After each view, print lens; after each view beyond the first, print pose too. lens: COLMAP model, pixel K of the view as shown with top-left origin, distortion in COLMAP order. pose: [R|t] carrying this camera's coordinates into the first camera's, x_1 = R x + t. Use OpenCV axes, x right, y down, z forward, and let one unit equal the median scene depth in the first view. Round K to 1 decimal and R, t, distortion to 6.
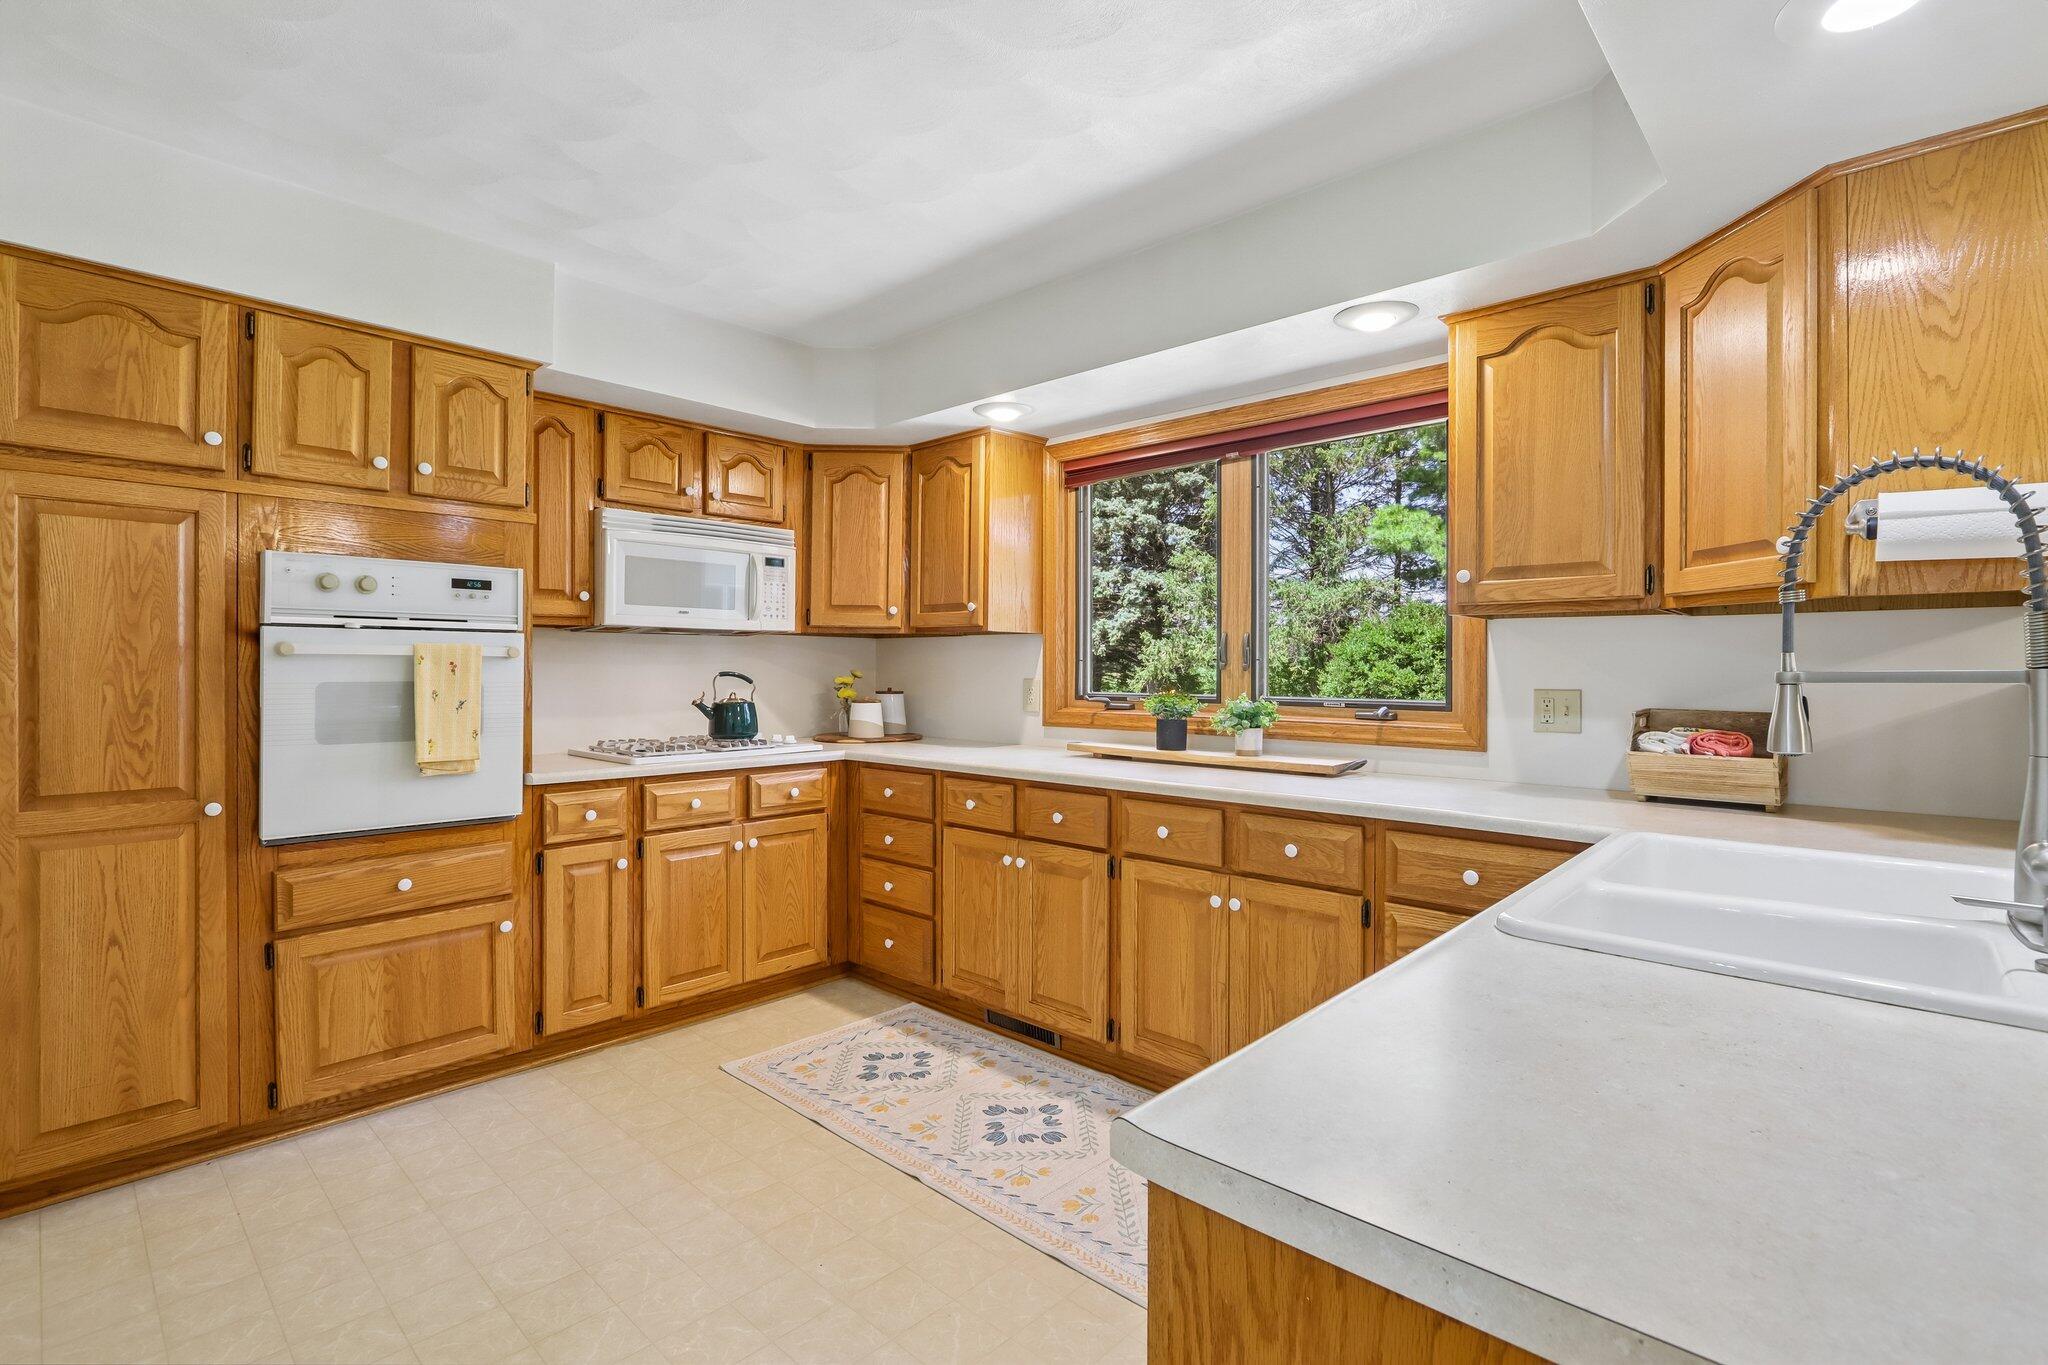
lens RADIAL K [[943.4, 0, 1021.8], [0, 943.4, 676.9], [0, 0, 1]] dist [-0.016979, 0.000282]
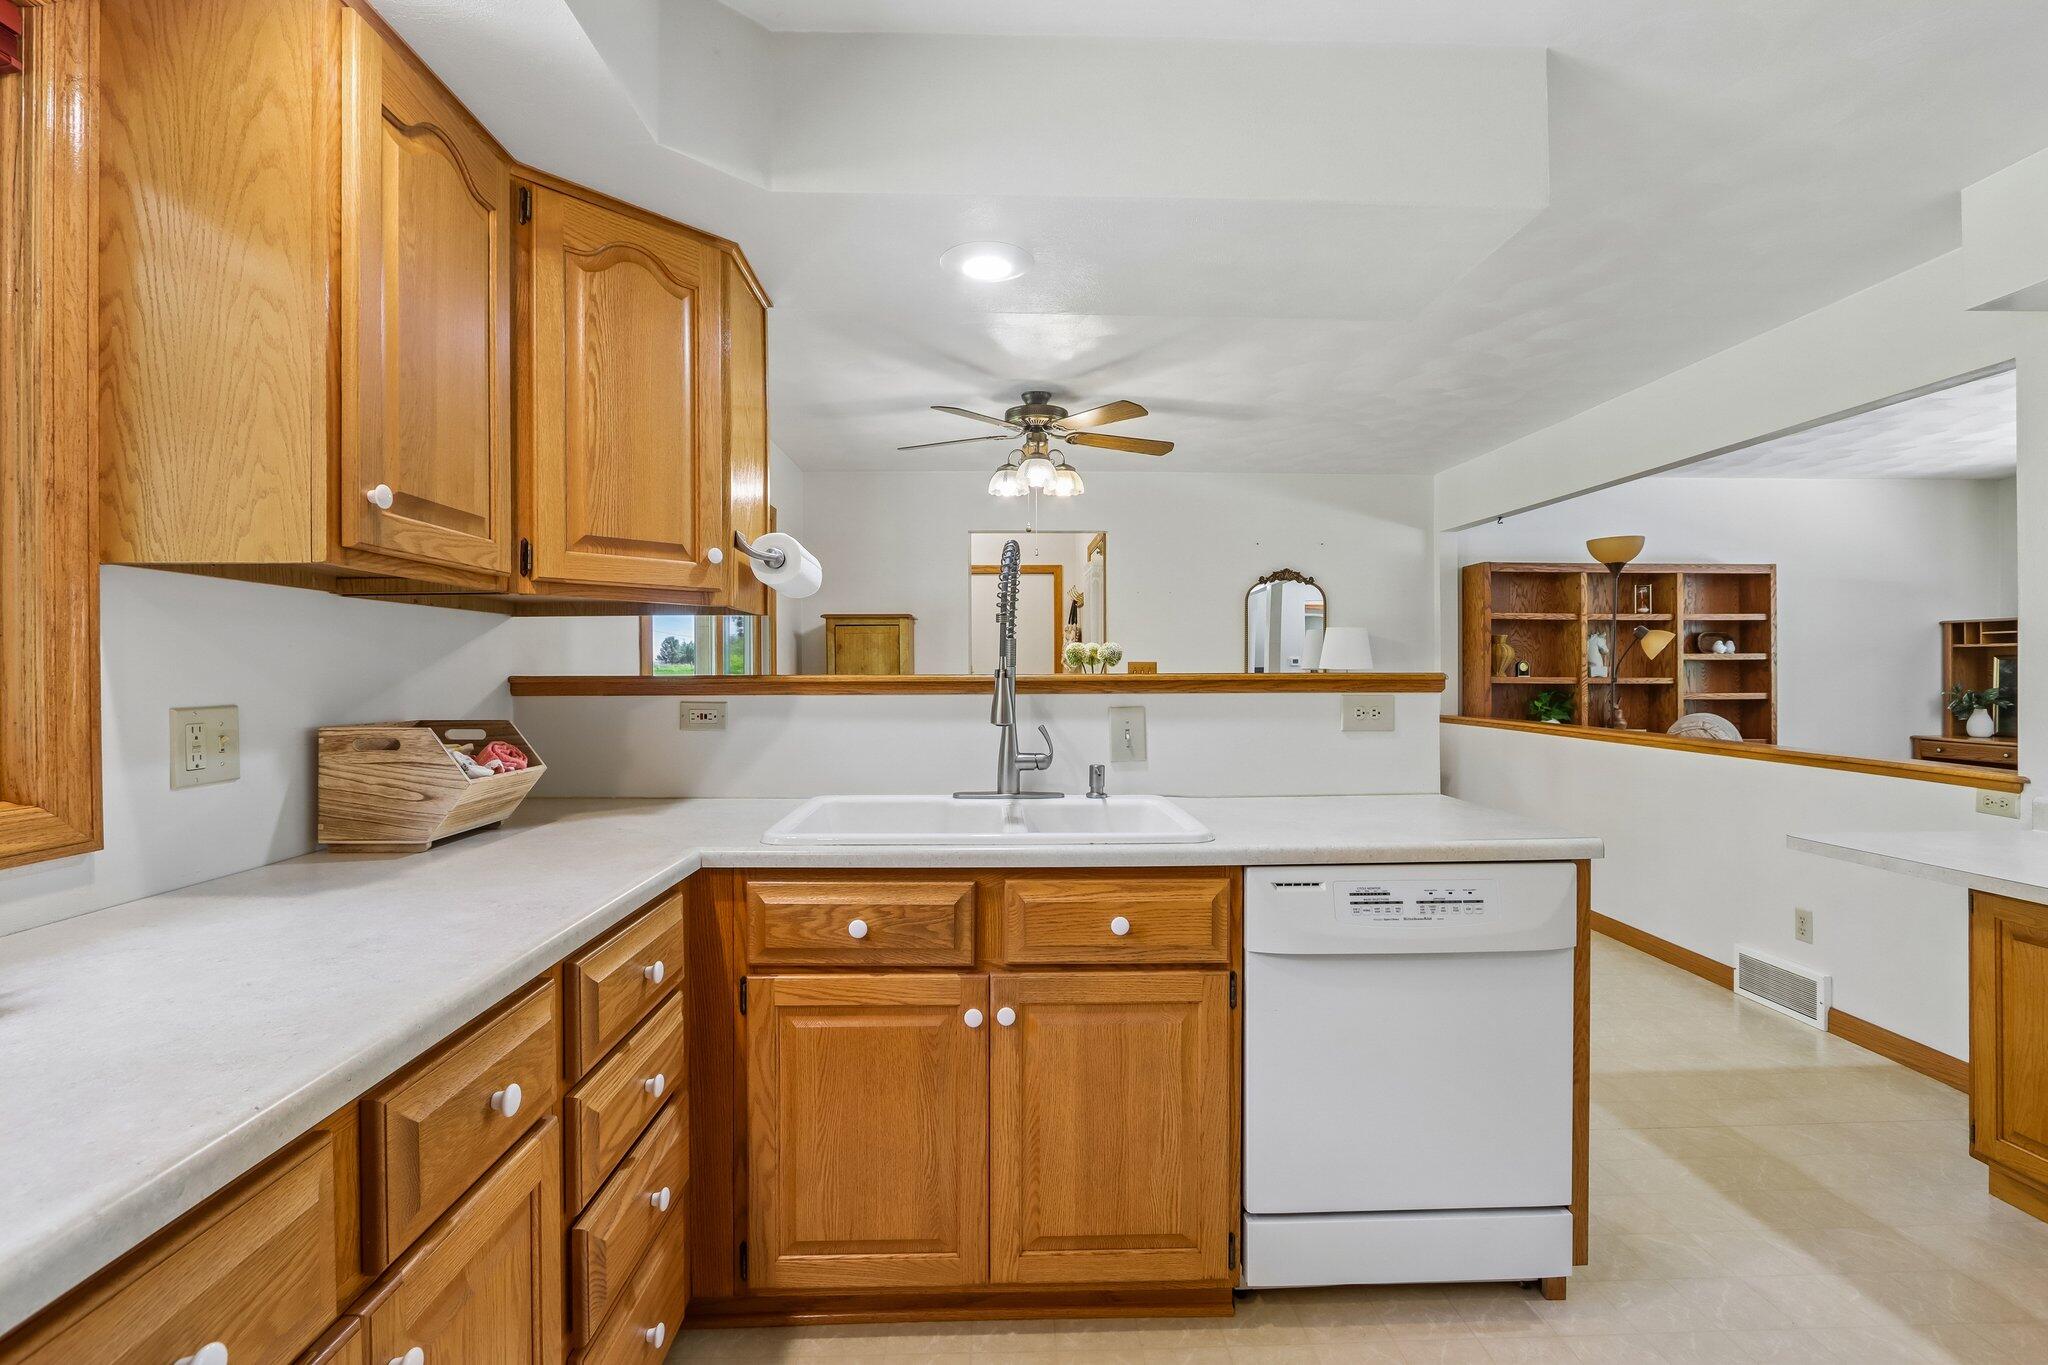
lens RADIAL K [[943.4, 0, 1027.1], [0, 943.4, 670.8], [0, 0, 1]] dist [-0.016979, 0.000282]
pose [[-0.705074, -0.001270, 0.709132, -0.144664], [0.008237, 0.999916, 0.009981, -0.007863], [-0.709086, 0.012878, -0.705005, 0.931171]]
